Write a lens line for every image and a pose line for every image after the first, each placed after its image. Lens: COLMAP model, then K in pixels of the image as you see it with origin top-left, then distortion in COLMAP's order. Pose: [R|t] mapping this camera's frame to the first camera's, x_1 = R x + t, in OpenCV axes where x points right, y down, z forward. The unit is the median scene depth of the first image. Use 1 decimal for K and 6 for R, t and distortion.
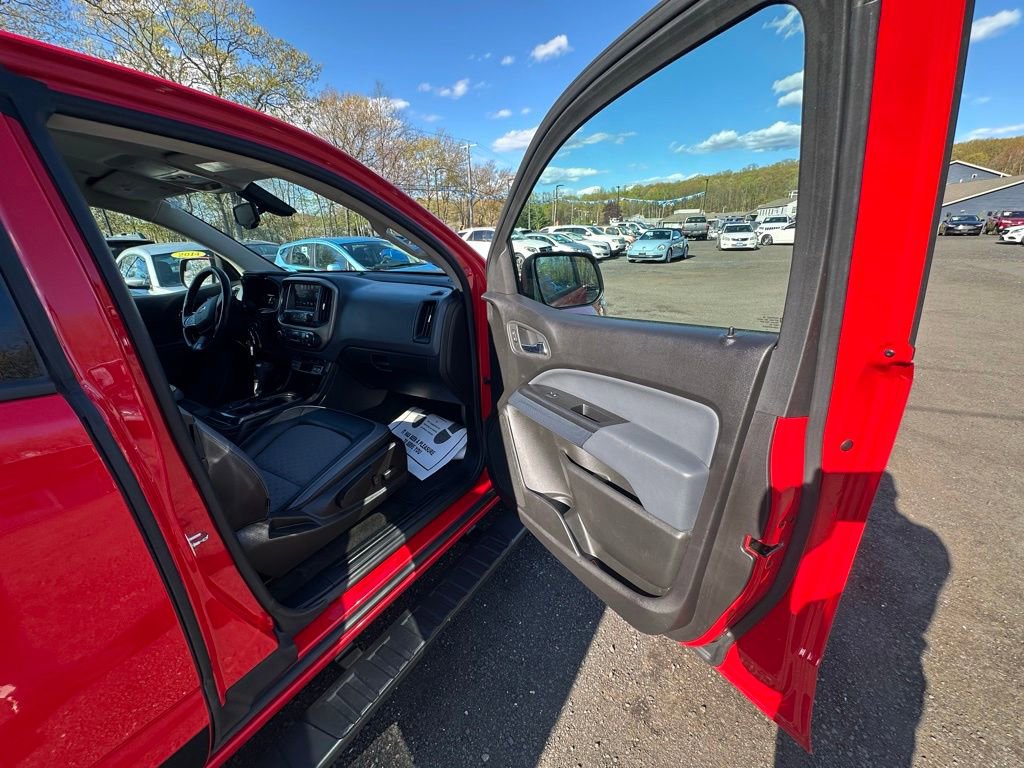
lens RADIAL K [[408.9, 0, 512.0], [0, 408.9, 384.0], [0, 0, 1]] dist [-0.000849, -0.000003]
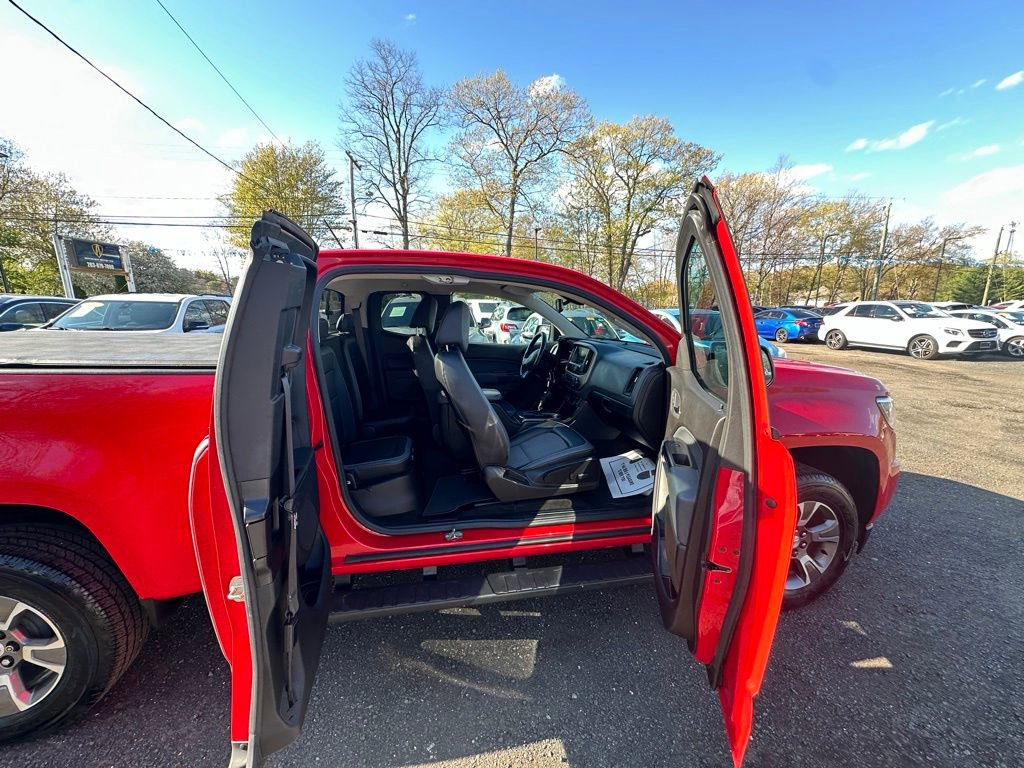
lens RADIAL K [[408.9, 0, 512.0], [0, 408.9, 384.0], [0, 0, 1]] dist [-0.000849, -0.000003]
pose [[0.684994, 0.163857, -0.709883, 0.370410], [-0.270609, 0.961895, -0.039094, 0.017949], [0.676427, 0.218880, 0.703233, -0.200377]]
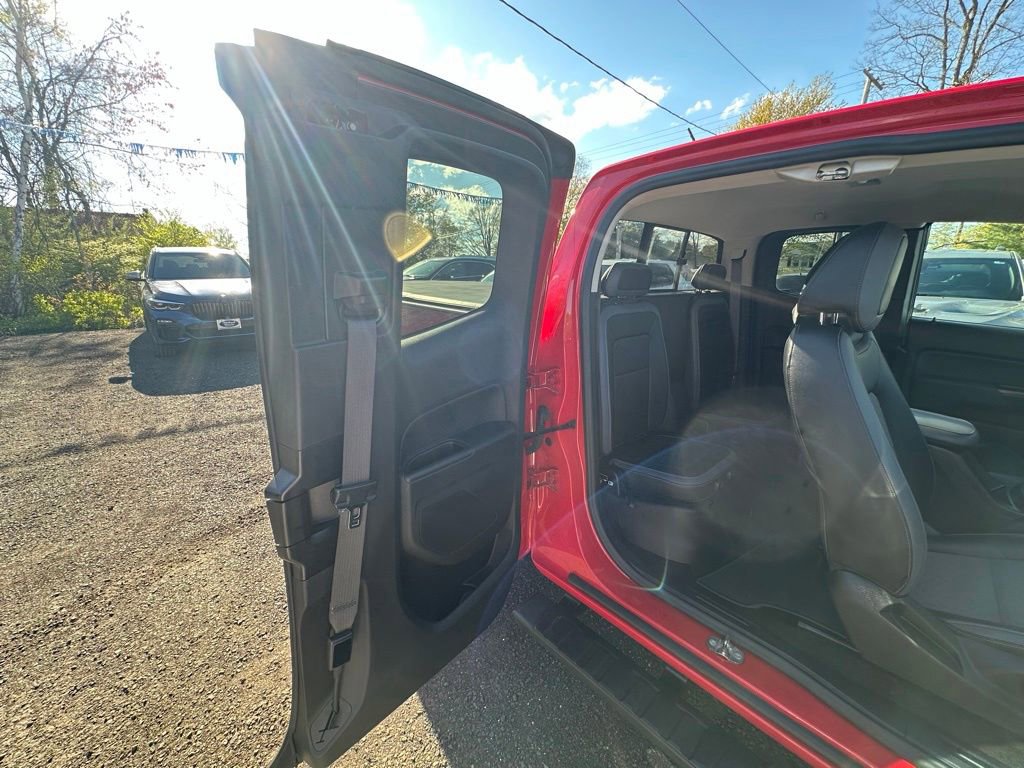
lens RADIAL K [[408.9, 0, 512.0], [0, 408.9, 384.0], [0, 0, 1]] dist [-0.000849, -0.000003]
pose [[-0.253377, 0.278516, -0.926407, 0.135854], [-0.327686, 0.876329, 0.353084, -0.045888], [0.910177, 0.393034, -0.130776, 0.126183]]
